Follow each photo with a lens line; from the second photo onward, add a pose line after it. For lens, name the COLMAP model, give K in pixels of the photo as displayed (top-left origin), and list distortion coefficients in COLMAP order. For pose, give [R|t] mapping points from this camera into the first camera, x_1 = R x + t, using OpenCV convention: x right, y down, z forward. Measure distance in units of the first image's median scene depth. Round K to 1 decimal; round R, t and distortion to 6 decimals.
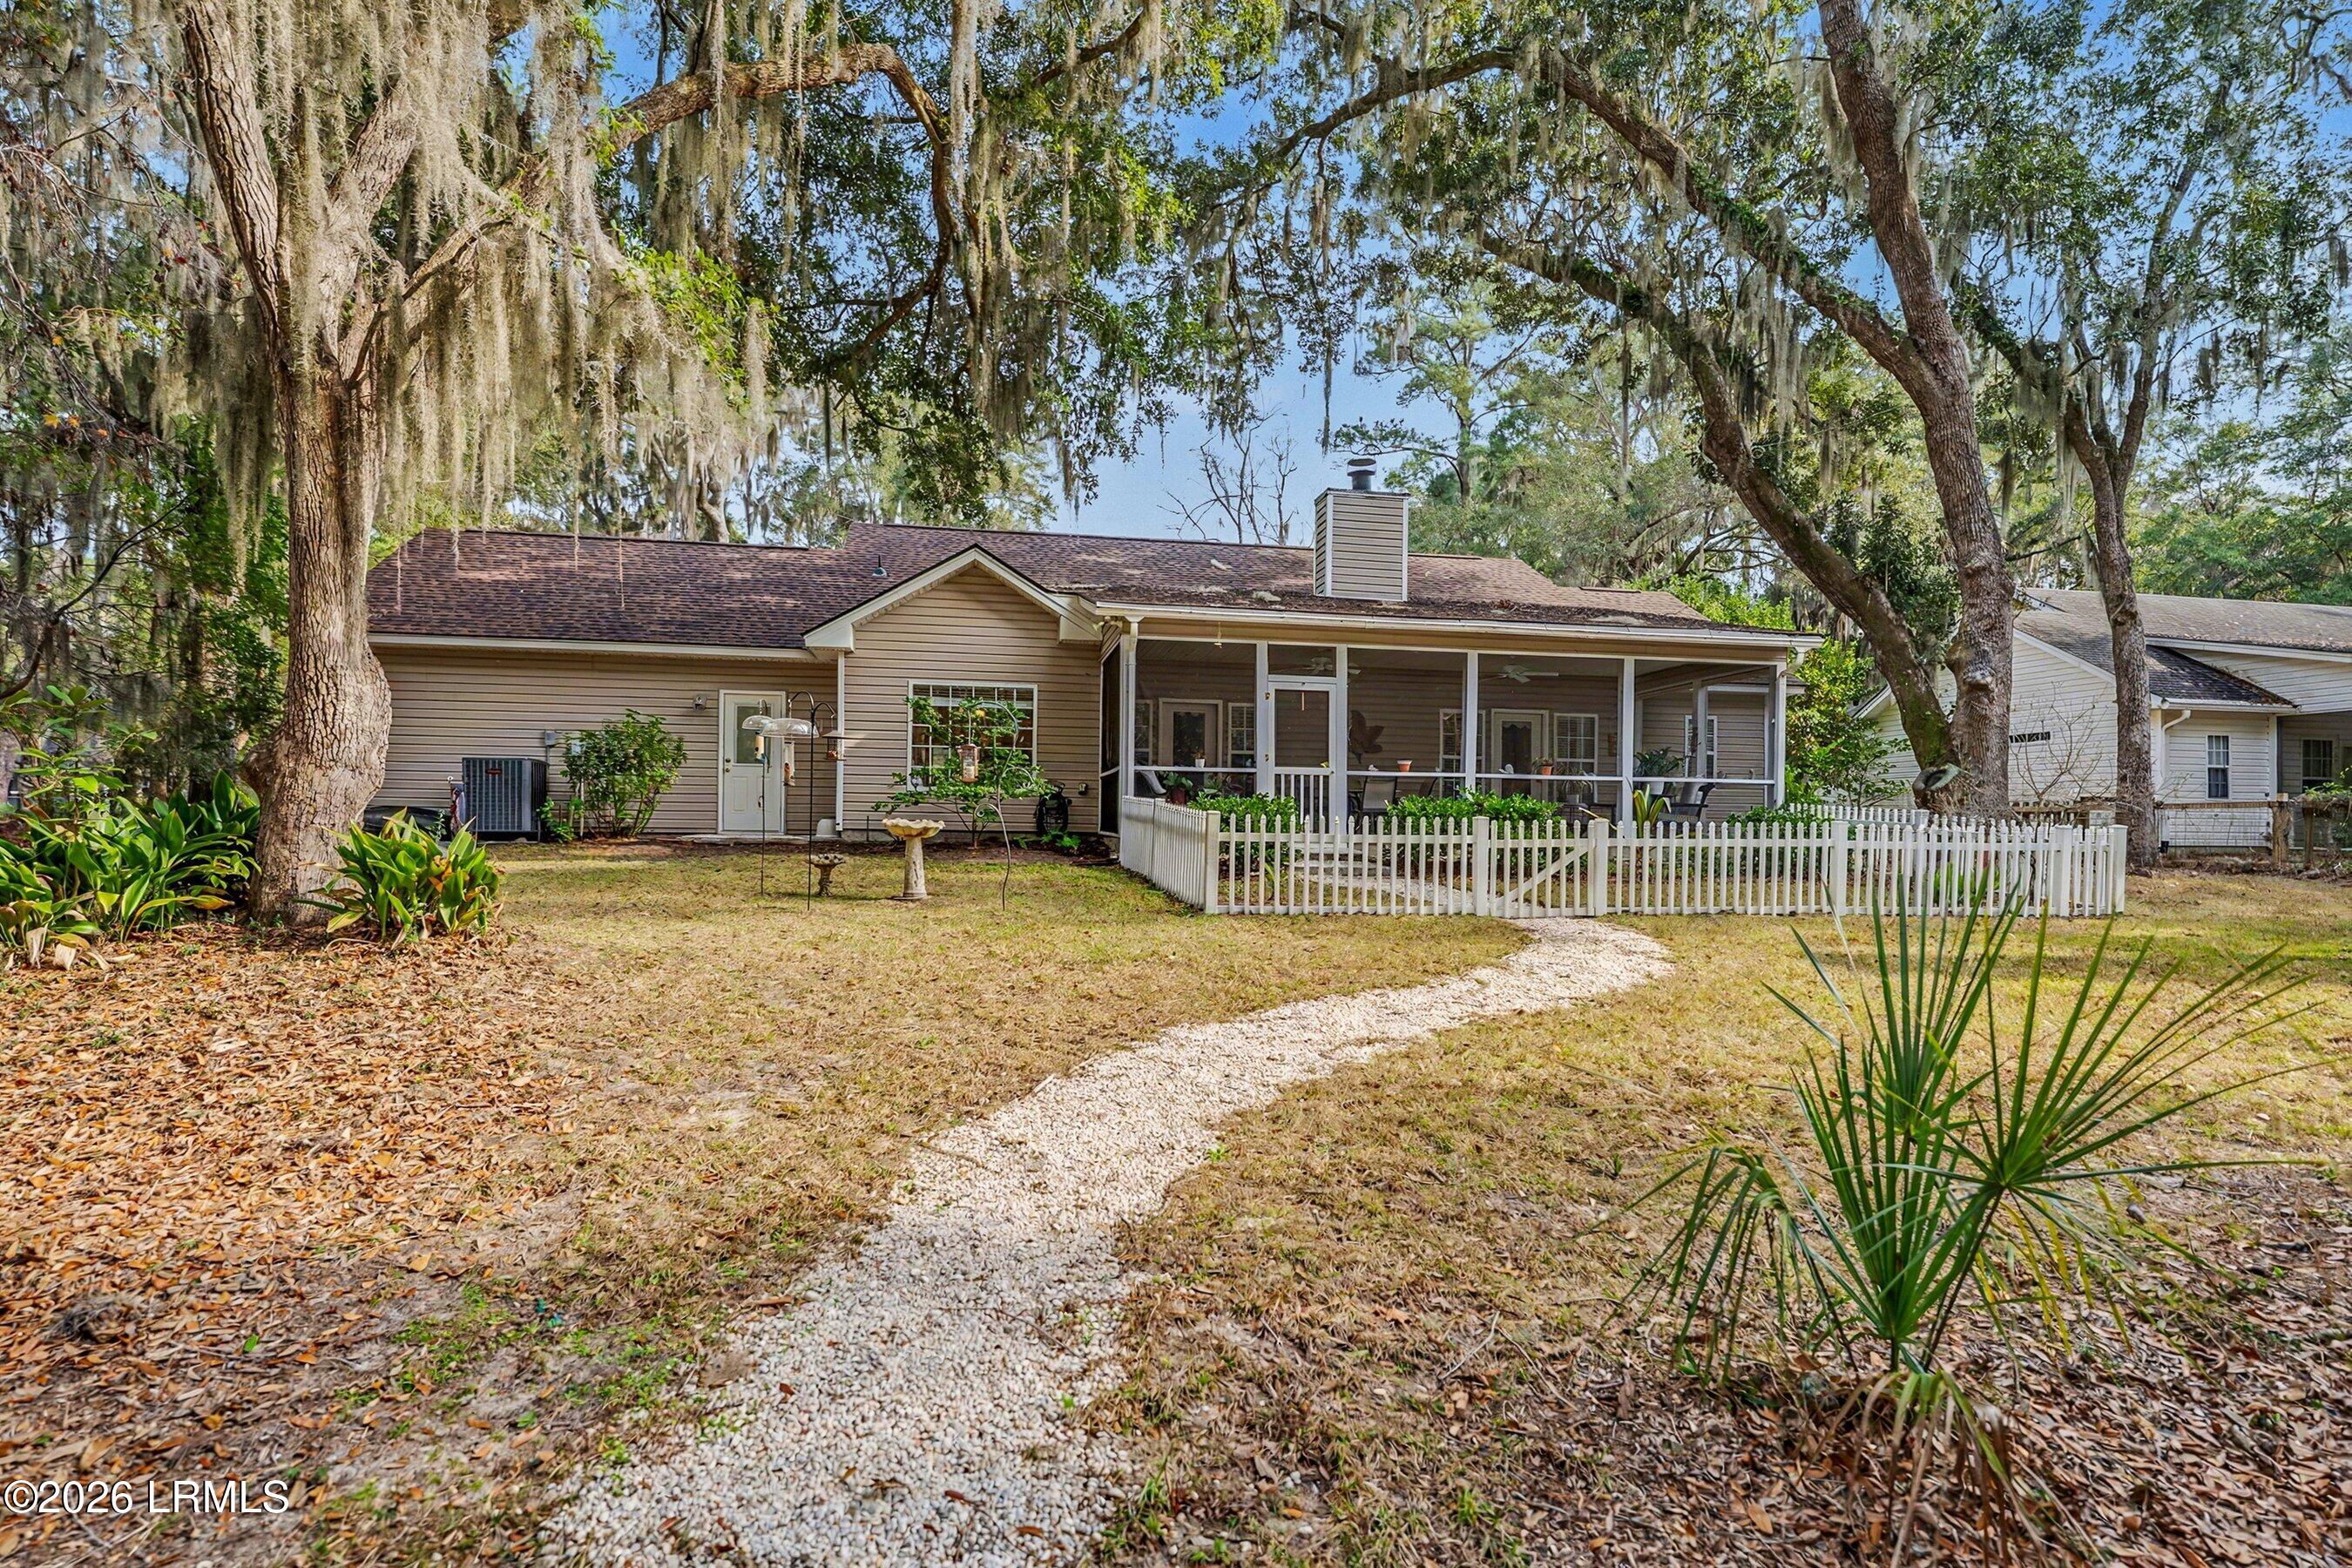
lens RADIAL K [[1222.3, 0, 1173.0], [0, 1222.3, 818.0], [0, 0, 1]] dist [-0.001612, -0.000495]
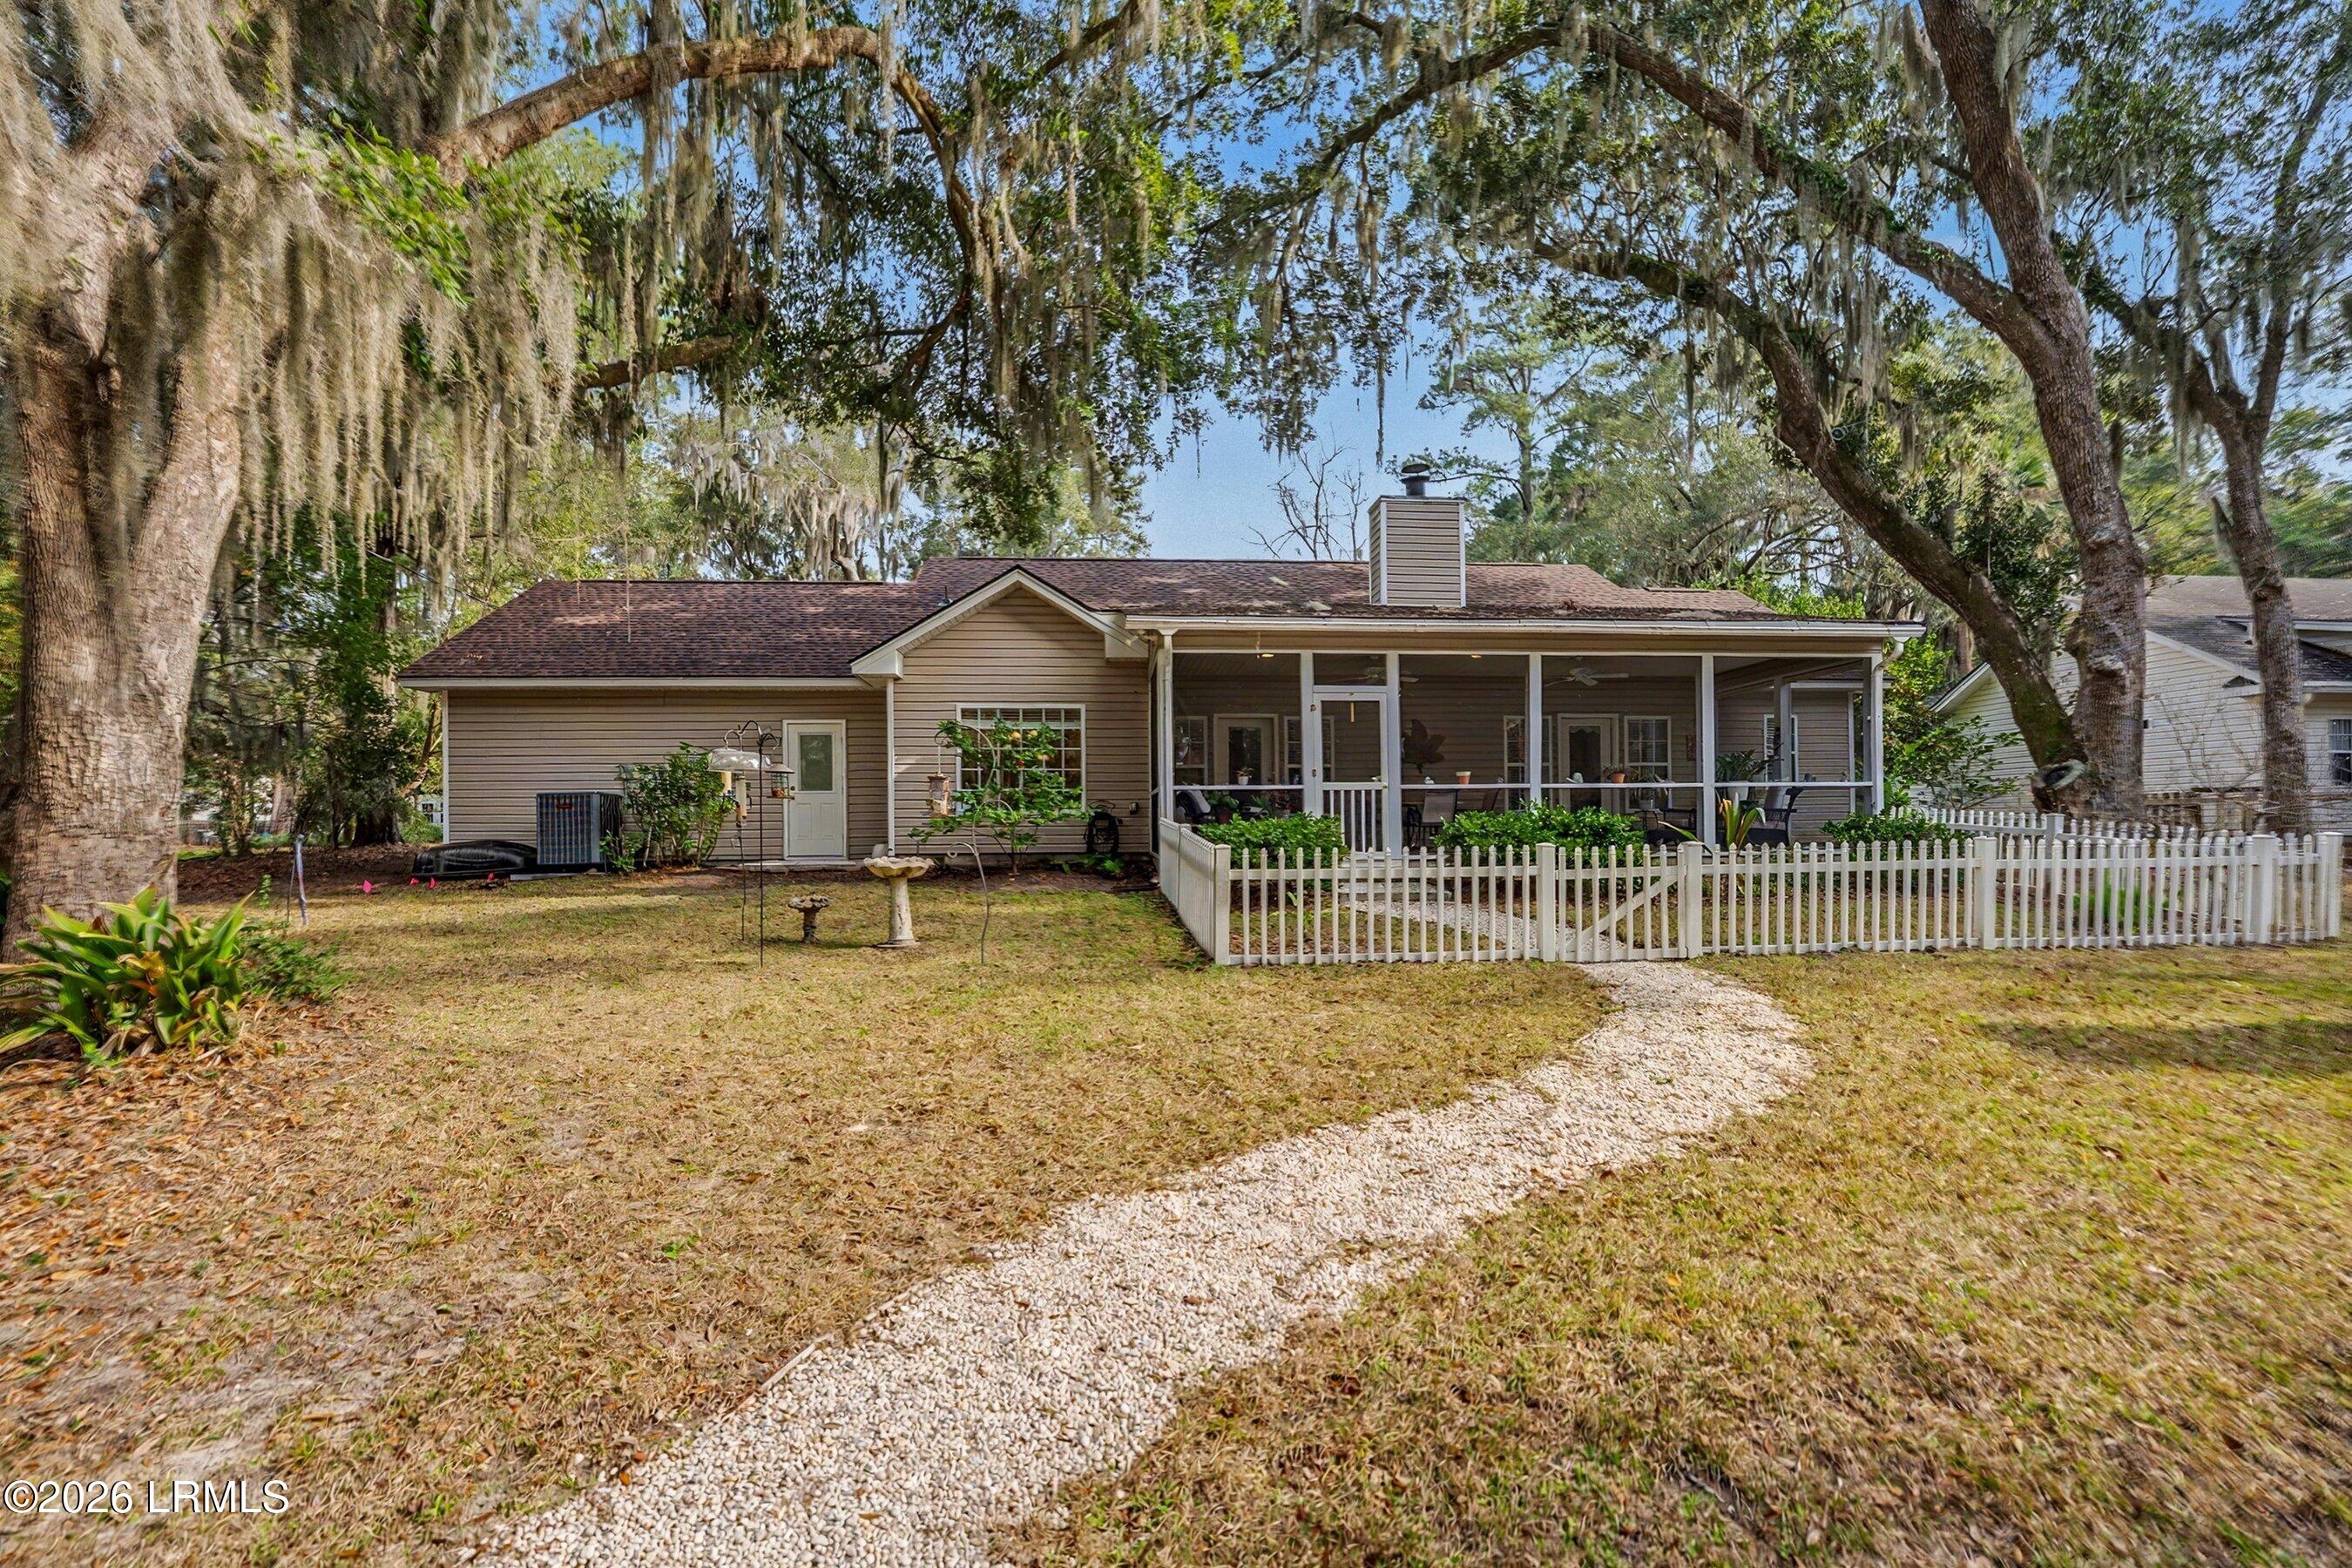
lens RADIAL K [[1042.4, 0, 1169.2], [0, 1042.4, 815.2], [0, 0, 1]] dist [-0.022997, 0.000184]
pose [[0.994145, -0.022292, -0.105726, 0.045462], [0.022144, 0.999751, -0.002577, -0.015634], [0.105757, 0.000221, 0.994392, 0.168101]]
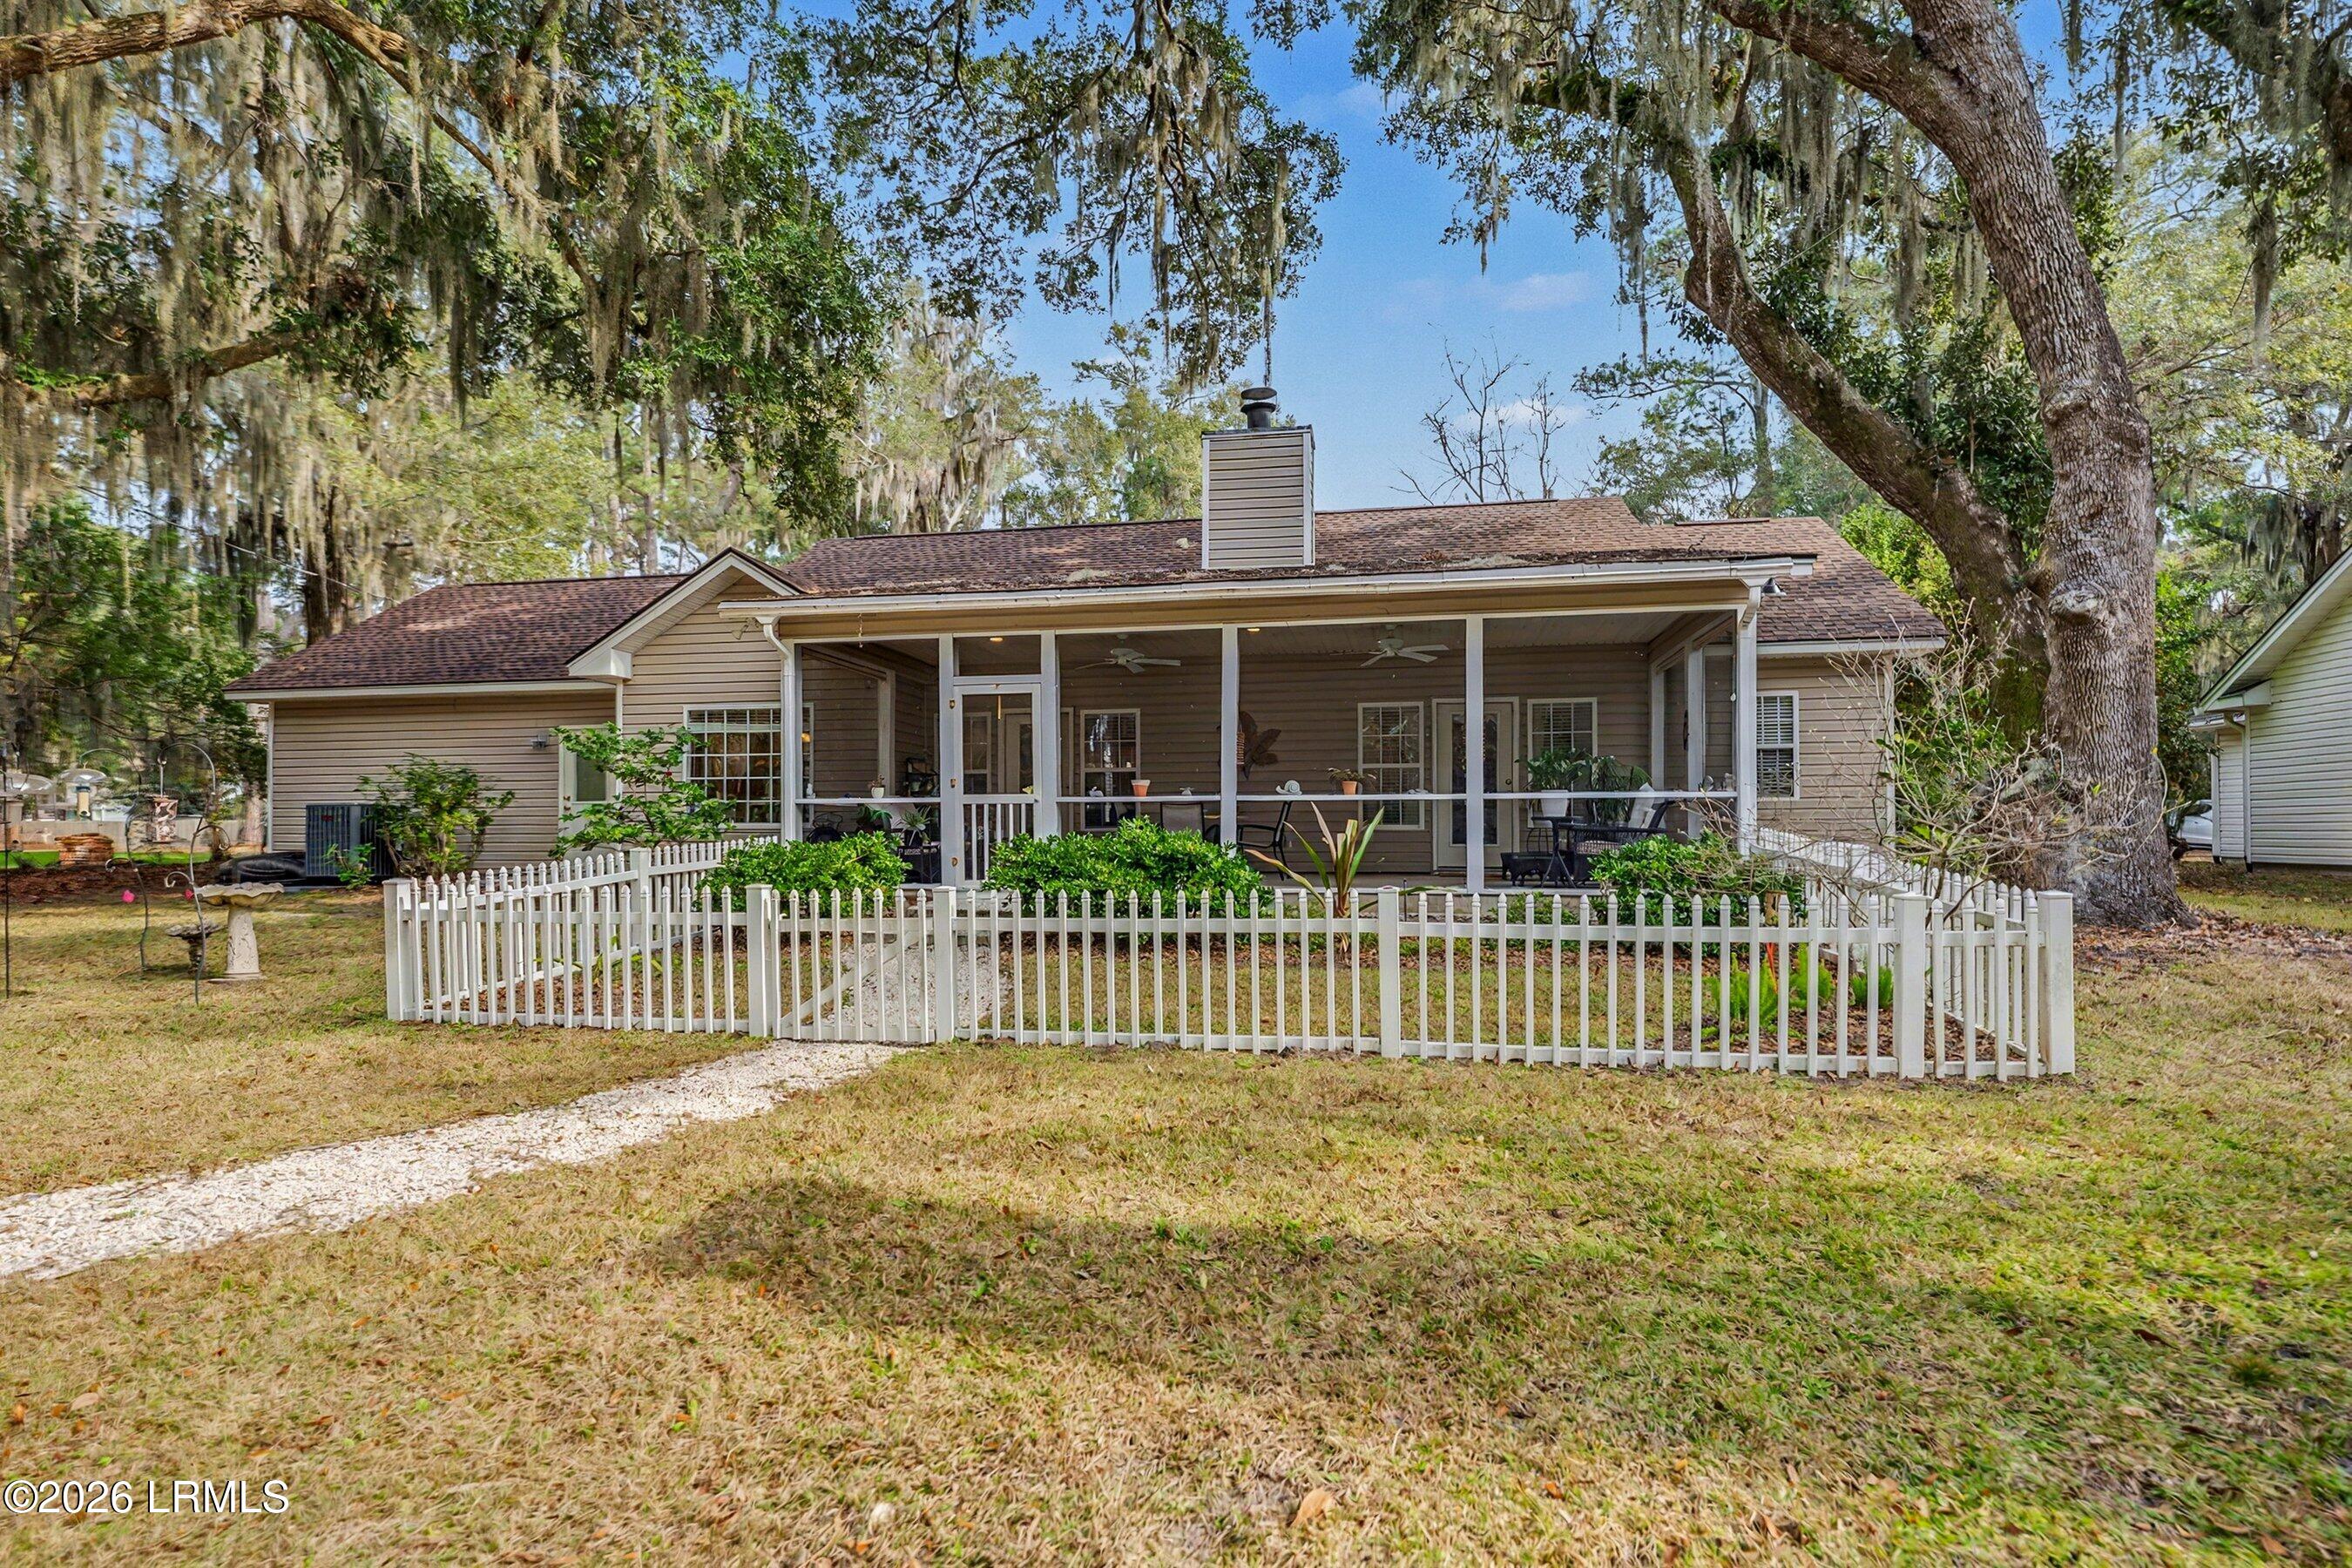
lens RADIAL K [[1203.6, 0, 1187.2], [0, 1203.6, 820.8], [0, 0, 1]] dist [-0.009926, -0.001313]
pose [[0.926059, -0.017358, -0.376981, 0.462846], [0.018603, 0.999827, -0.000339, -0.020627], [0.376921, -0.006699, 0.926221, 0.316355]]
